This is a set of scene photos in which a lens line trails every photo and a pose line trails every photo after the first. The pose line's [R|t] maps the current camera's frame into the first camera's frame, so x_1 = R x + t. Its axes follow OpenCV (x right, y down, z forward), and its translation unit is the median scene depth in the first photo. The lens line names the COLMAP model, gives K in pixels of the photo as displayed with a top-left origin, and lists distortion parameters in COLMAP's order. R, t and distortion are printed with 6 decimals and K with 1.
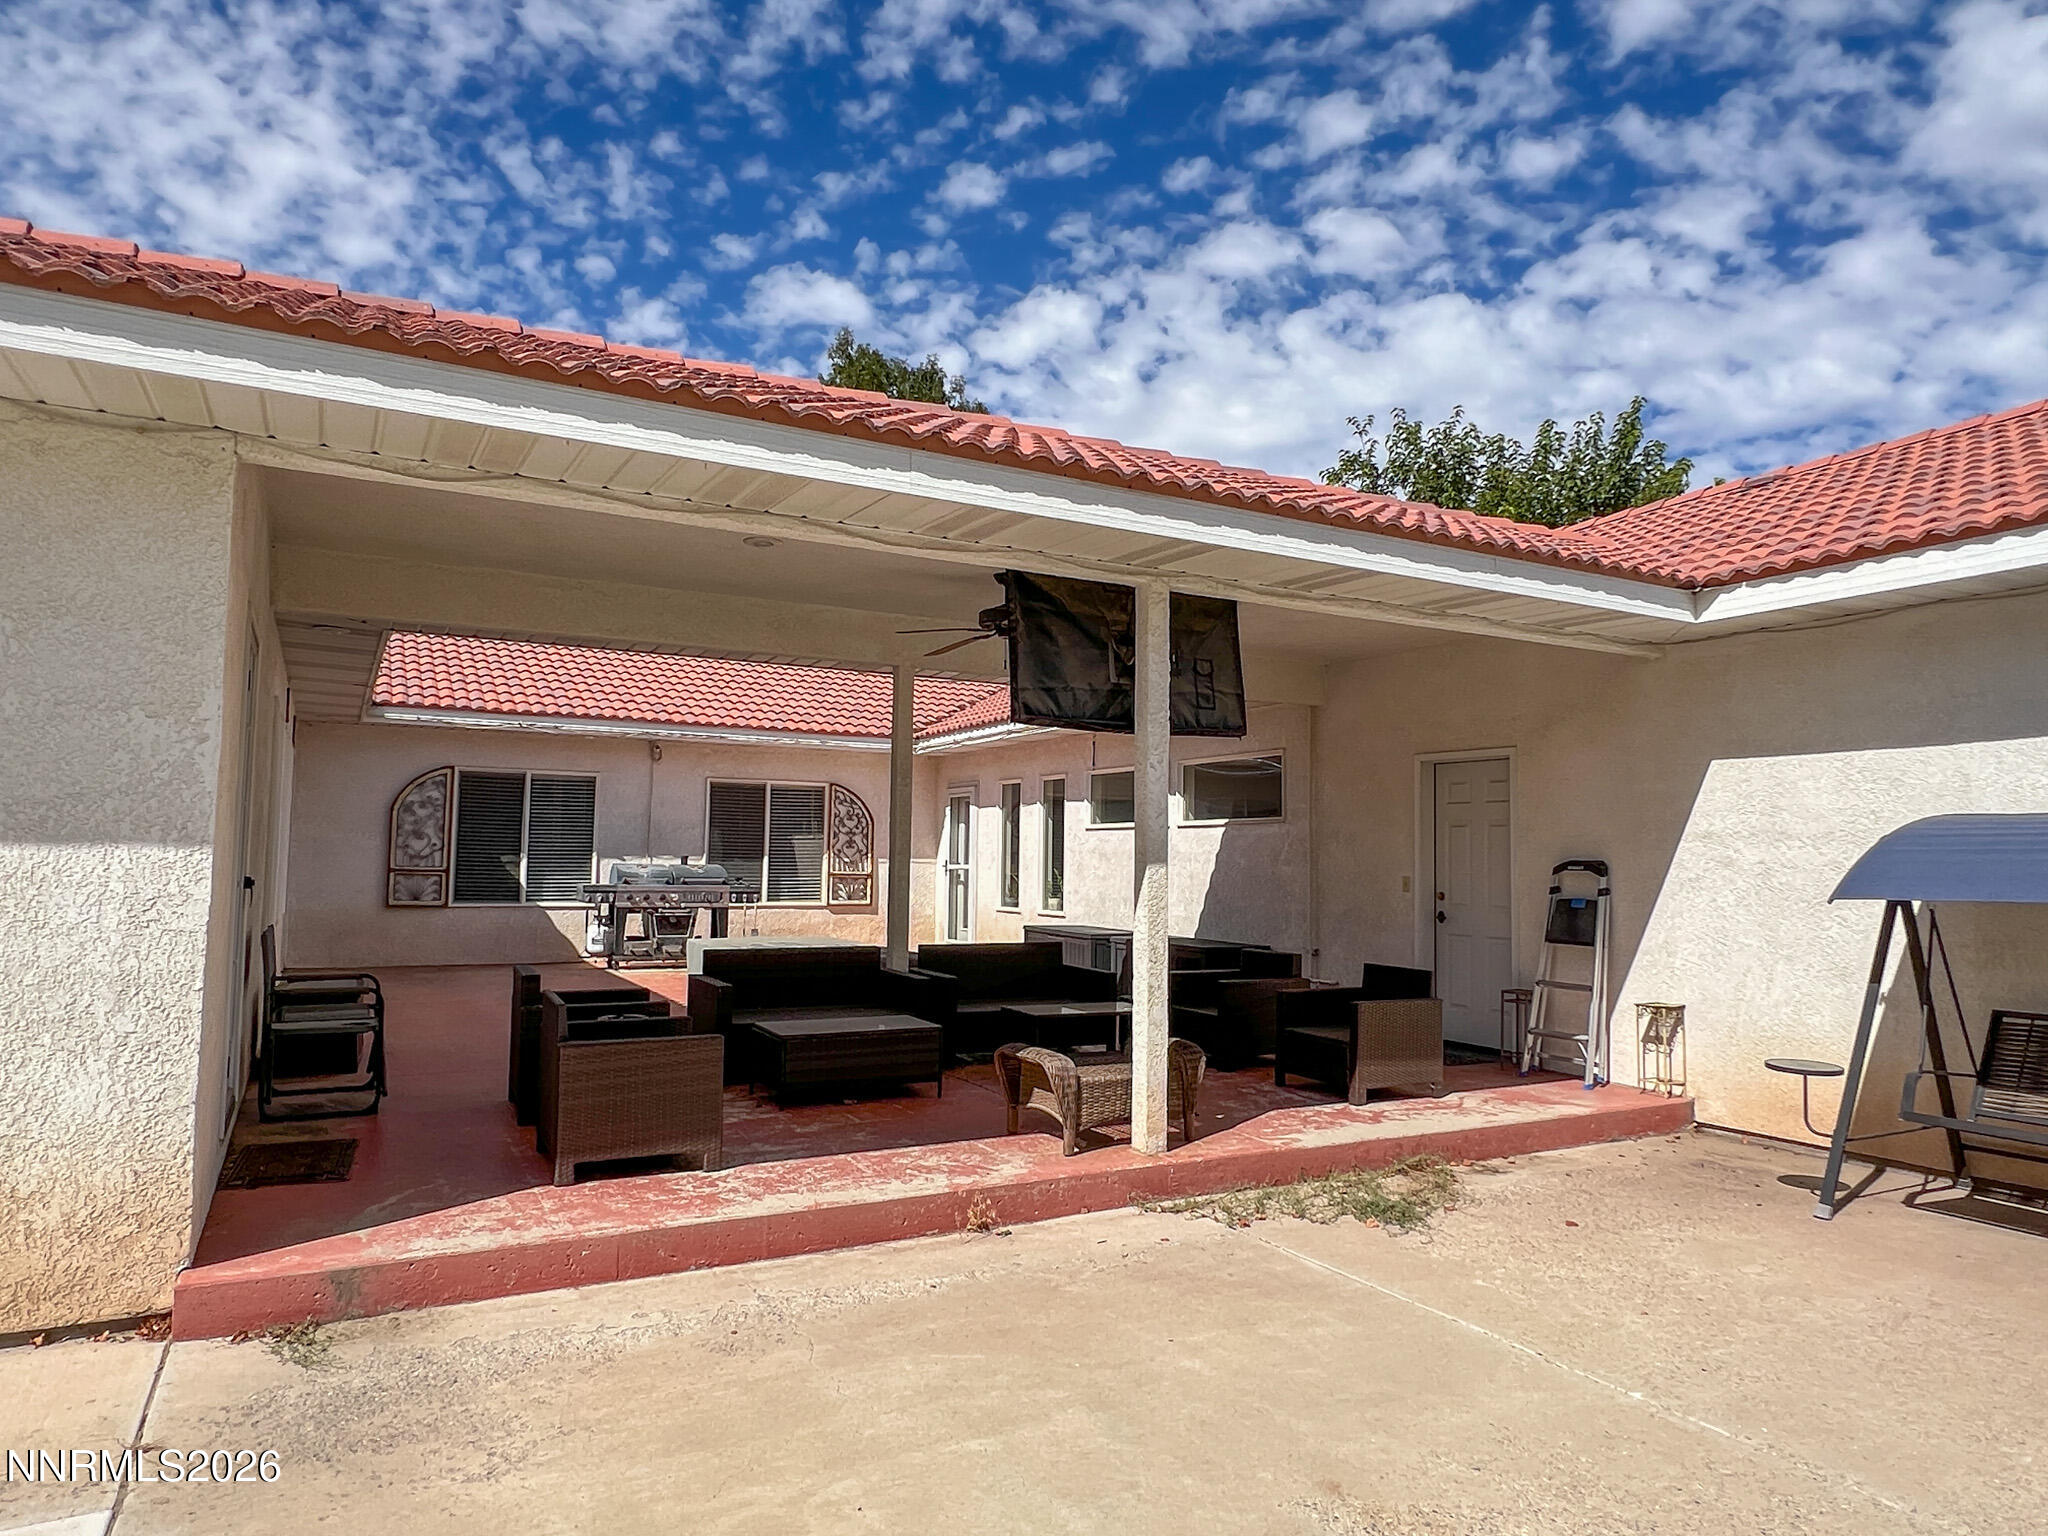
lens RADIAL K [[1280.1, 0, 1023.5], [0, 1280.1, 718.8], [0, 0, 1]] dist [-0.033260, 0.000616]
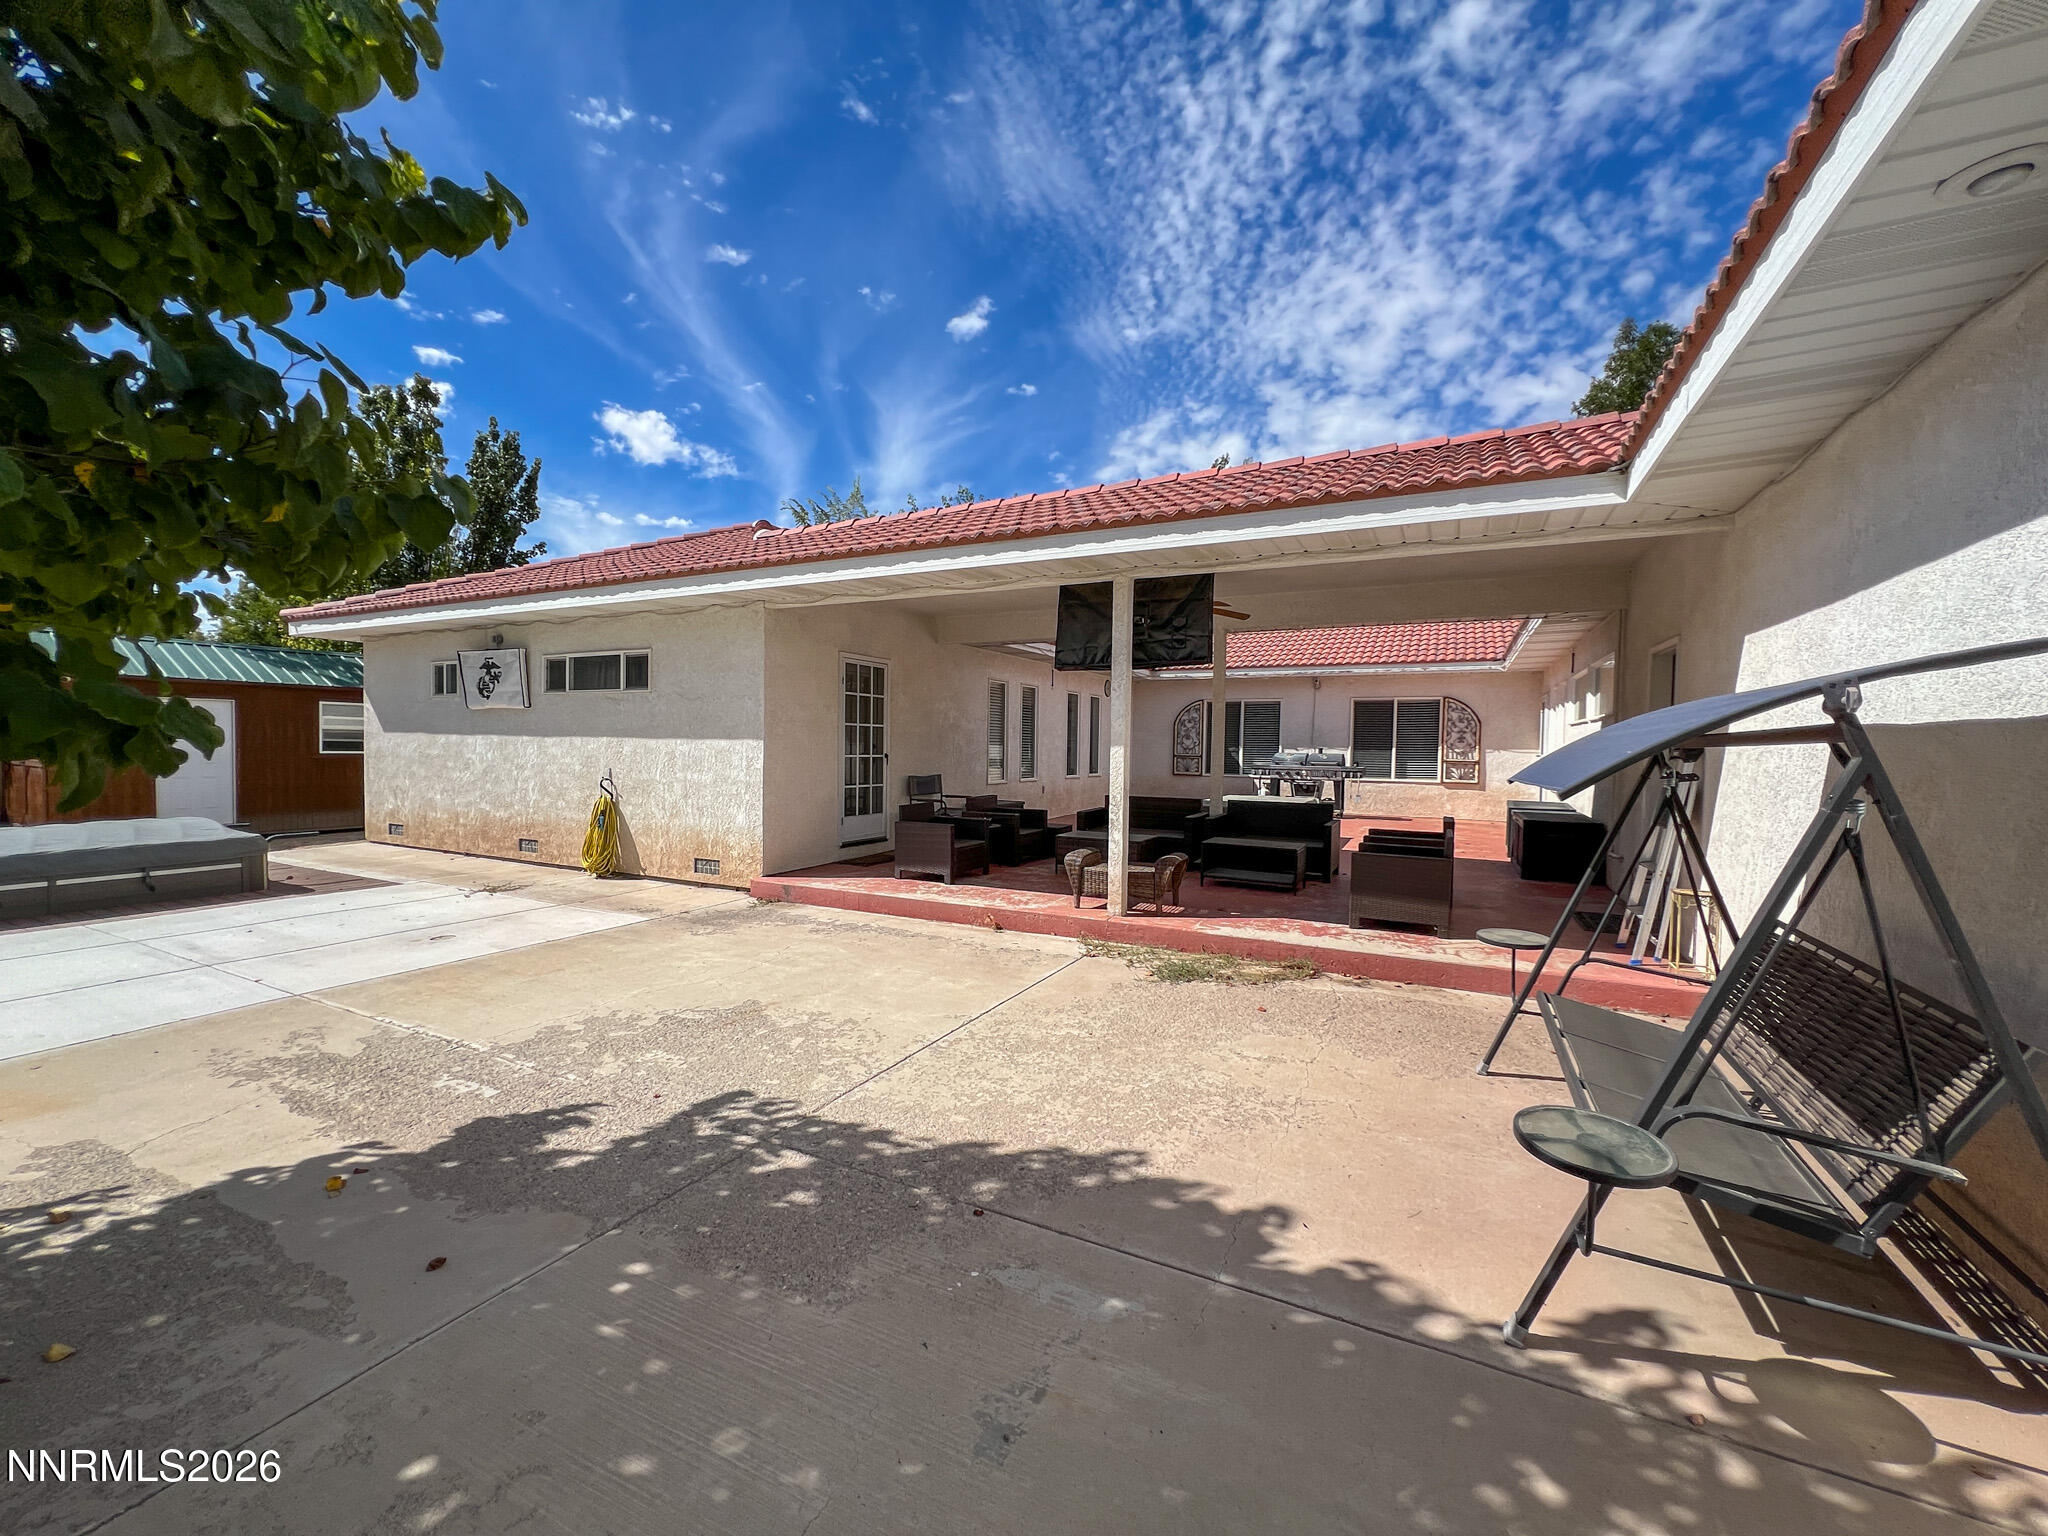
lens RADIAL K [[820.2, 0, 1024.0], [0, 820.2, 768.0], [0, 0, 1]] dist [0.000269, 0.000079]
pose [[0.557790, 0.019882, -0.829744, 0.917742], [0.085835, 0.992971, 0.081496, 0.040531], [0.825531, -0.116679, 0.552163, 0.300818]]
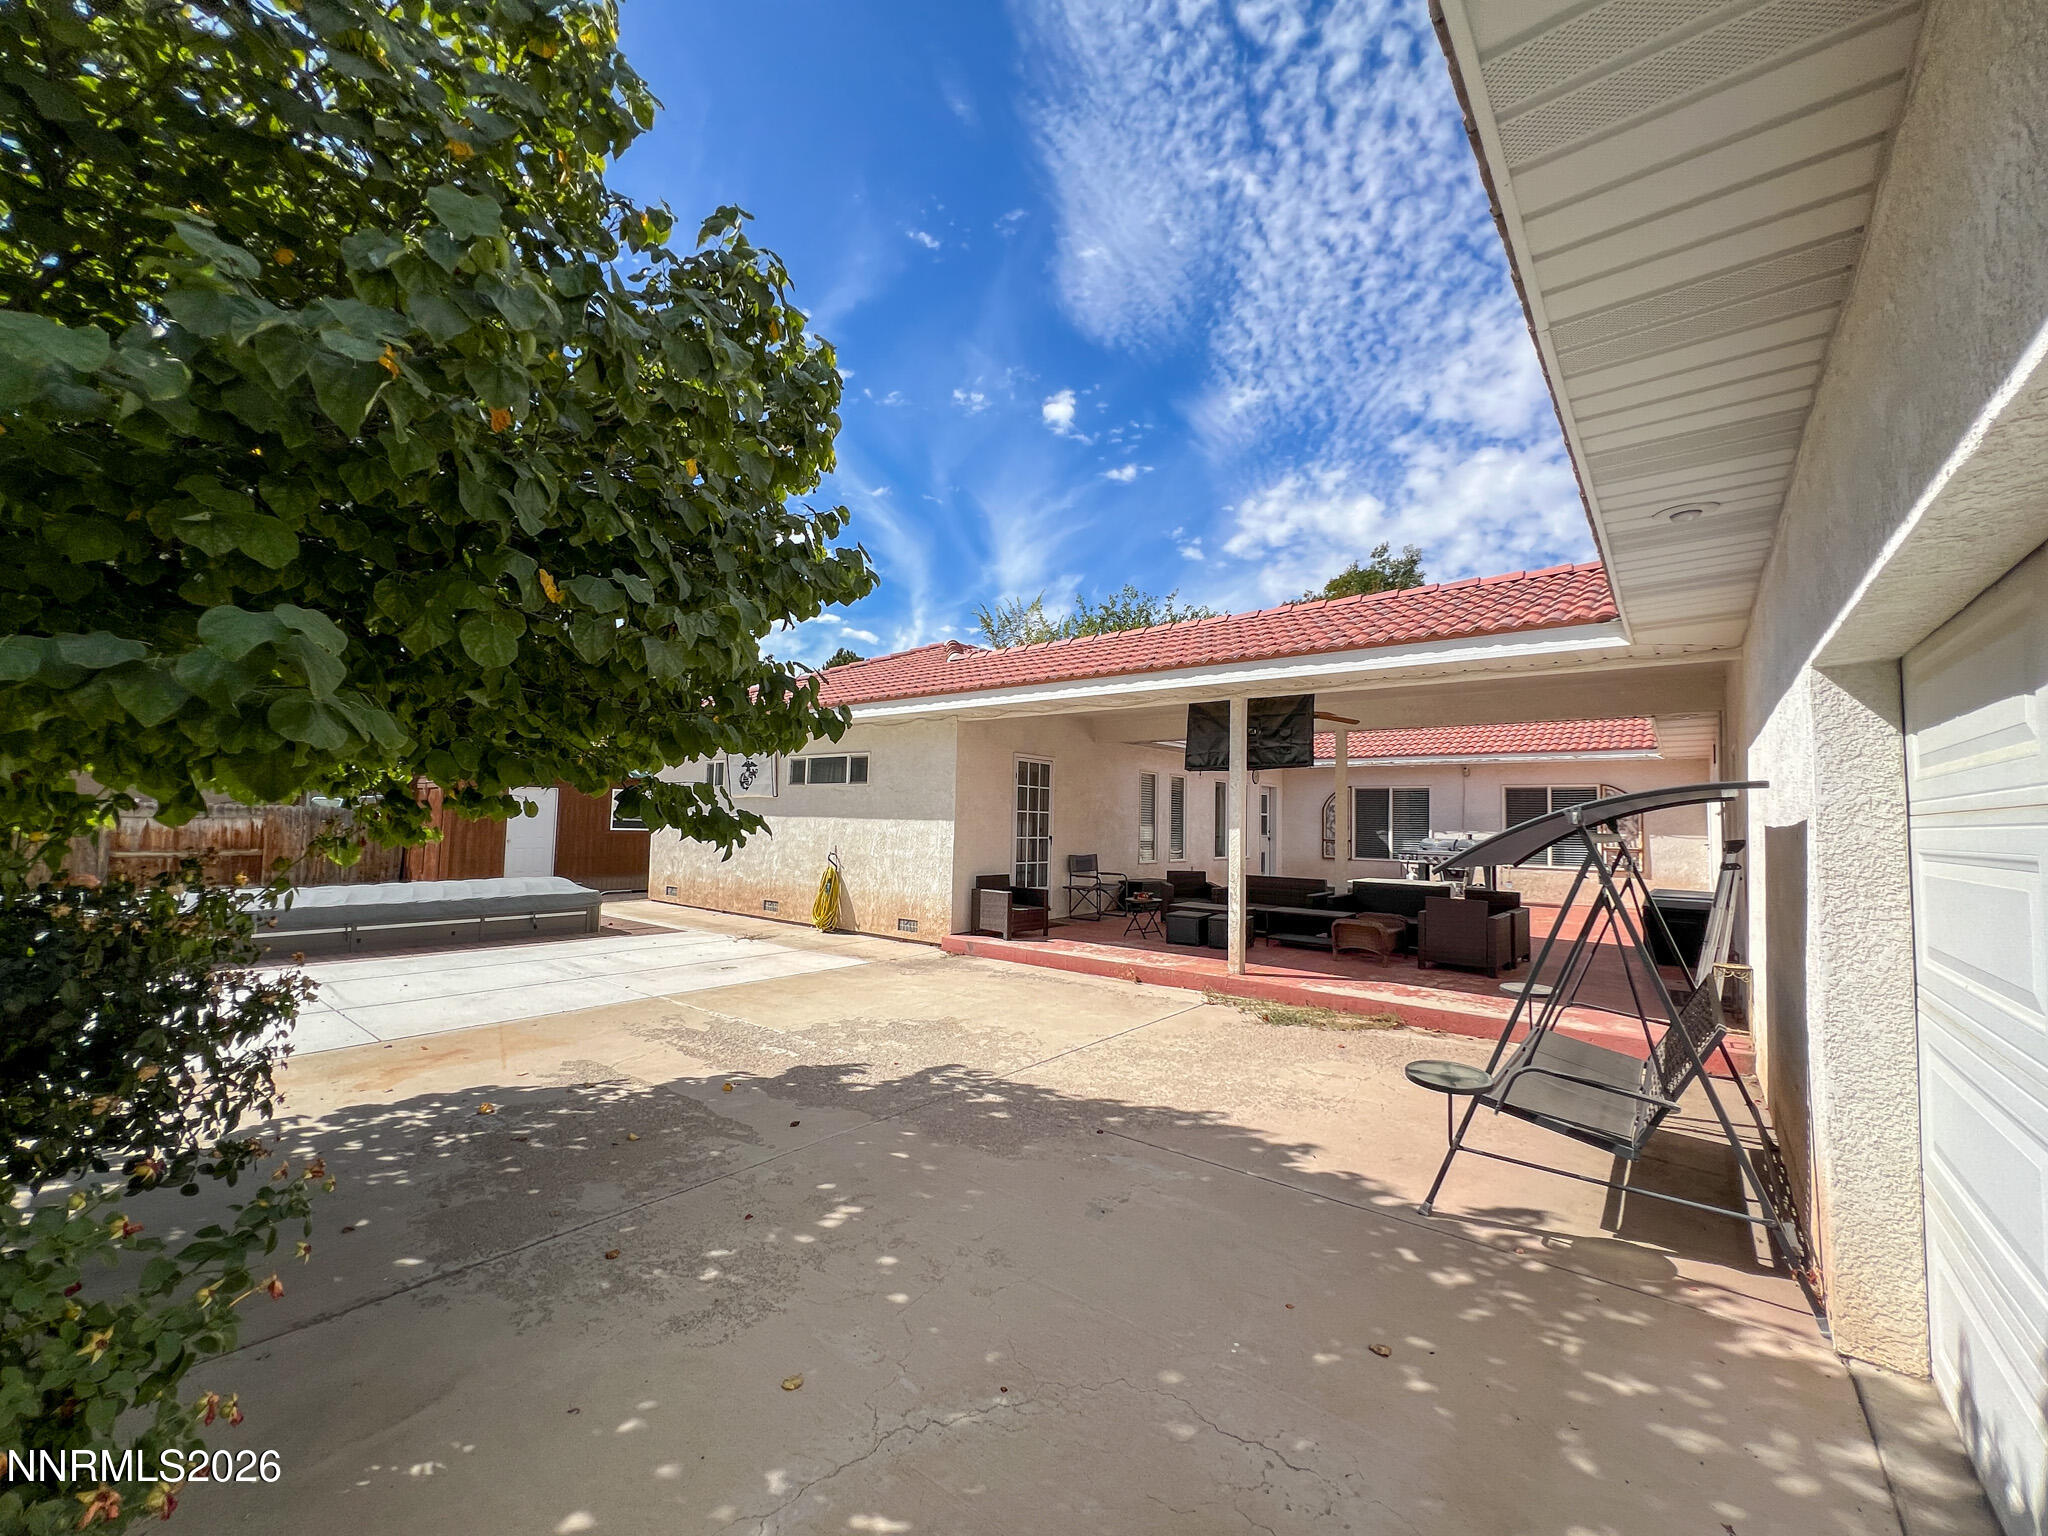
lens RADIAL K [[820.2, 0, 1024.0], [0, 820.2, 768.0], [0, 0, 1]] dist [0.000269, 0.000079]
pose [[0.379515, -0.063474, -0.923006, 1.189275], [0.086594, 0.995701, -0.032868, 0.019821], [0.921124, -0.067452, 0.383380, 0.187076]]
